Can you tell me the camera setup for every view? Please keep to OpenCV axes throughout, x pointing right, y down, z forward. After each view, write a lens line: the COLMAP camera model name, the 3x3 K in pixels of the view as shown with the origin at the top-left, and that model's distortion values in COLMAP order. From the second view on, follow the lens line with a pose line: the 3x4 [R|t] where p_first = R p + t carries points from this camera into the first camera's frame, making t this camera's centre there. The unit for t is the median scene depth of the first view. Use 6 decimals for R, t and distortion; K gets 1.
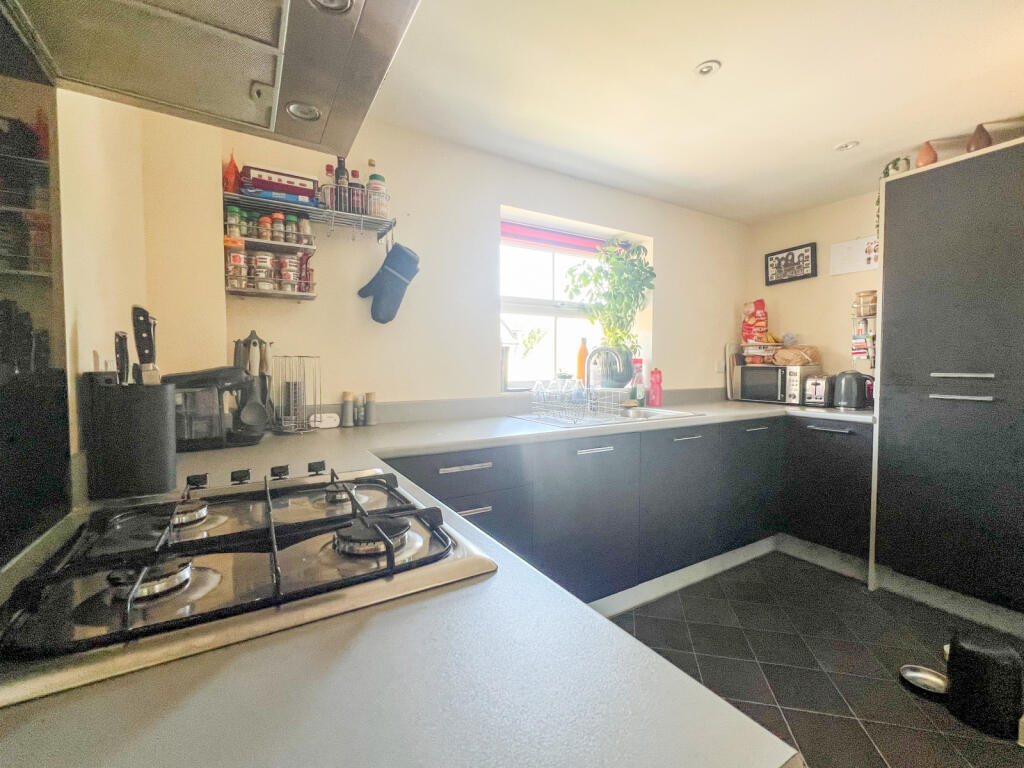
lens RADIAL K [[424.1, 0, 512.0], [0, 424.1, 384.0], [0, 0, 1]] dist [-0.001123, -0.000458]
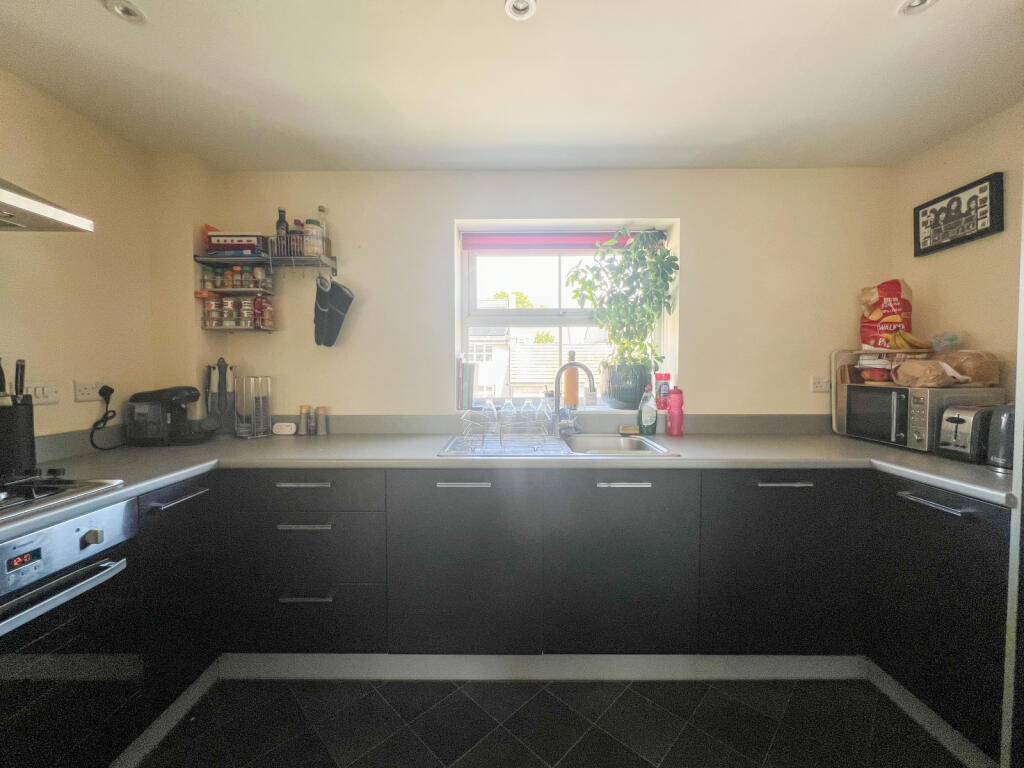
lens RADIAL K [[408.2, 0, 512.0], [0, 408.2, 384.0], [0, 0, 1]] dist [-0.002500, 0.000059]
pose [[0.861086, 0.018723, -0.508114, 0.467066], [-0.020924, 0.999780, 0.001381, -0.037148], [0.508028, 0.009443, 0.861289, 0.208390]]
